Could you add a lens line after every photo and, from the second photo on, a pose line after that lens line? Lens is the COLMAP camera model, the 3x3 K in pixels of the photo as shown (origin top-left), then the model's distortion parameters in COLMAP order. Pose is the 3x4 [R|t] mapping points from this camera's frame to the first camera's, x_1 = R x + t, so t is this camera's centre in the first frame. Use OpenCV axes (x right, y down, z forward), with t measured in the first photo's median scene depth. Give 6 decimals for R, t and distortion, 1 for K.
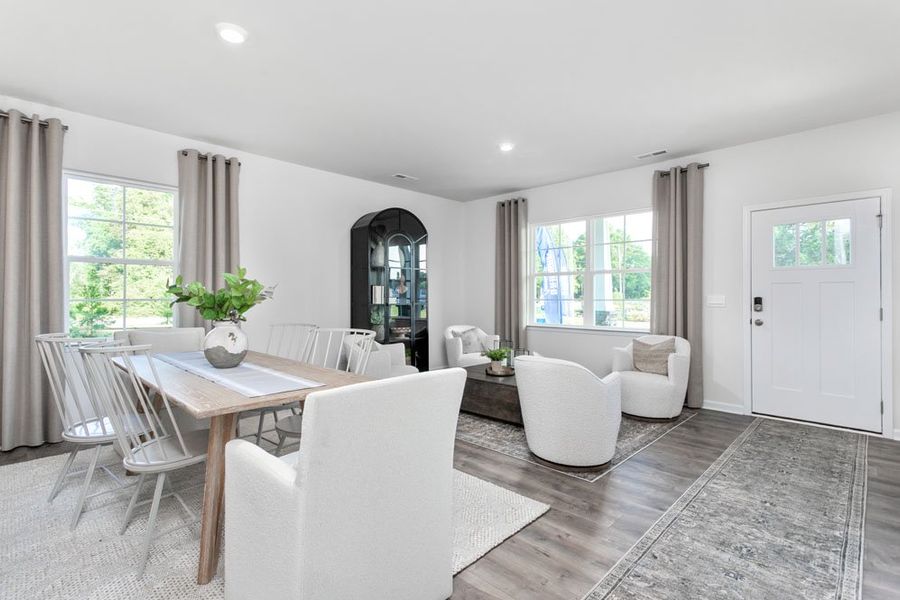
lens RADIAL K [[428.4, 0, 448.3], [0, 428.4, 298.4], [0, 0, 1]] dist [0.018310, 0.001528]
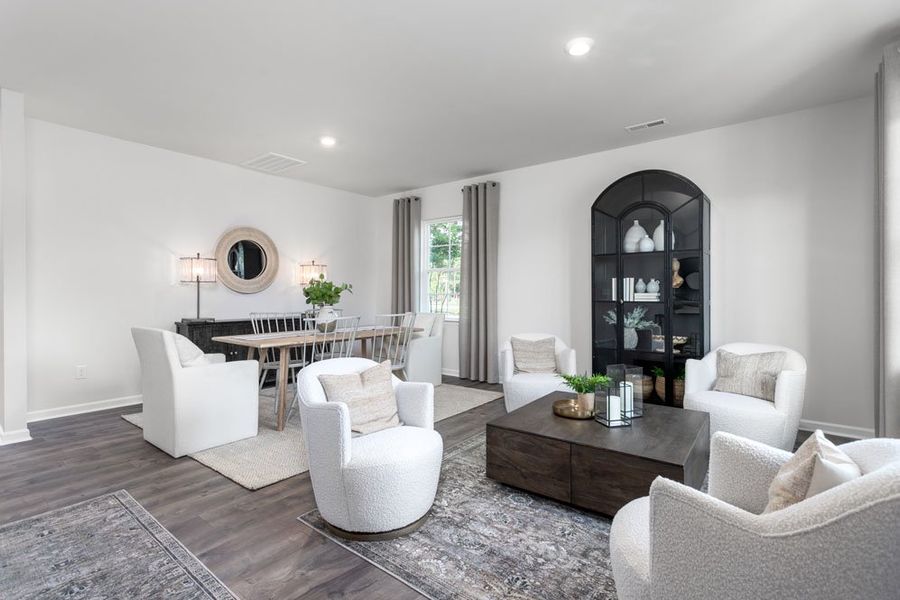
lens RADIAL K [[428.4, 0, 445.5], [0, 428.4, 297.8], [0, 0, 1]] dist [0.018310, 0.001528]
pose [[0.090227, 0.012023, -0.995849, 1.466014], [-0.002475, 0.999927, 0.011847, -0.003982], [0.995918, 0.001396, 0.090250, 1.510342]]
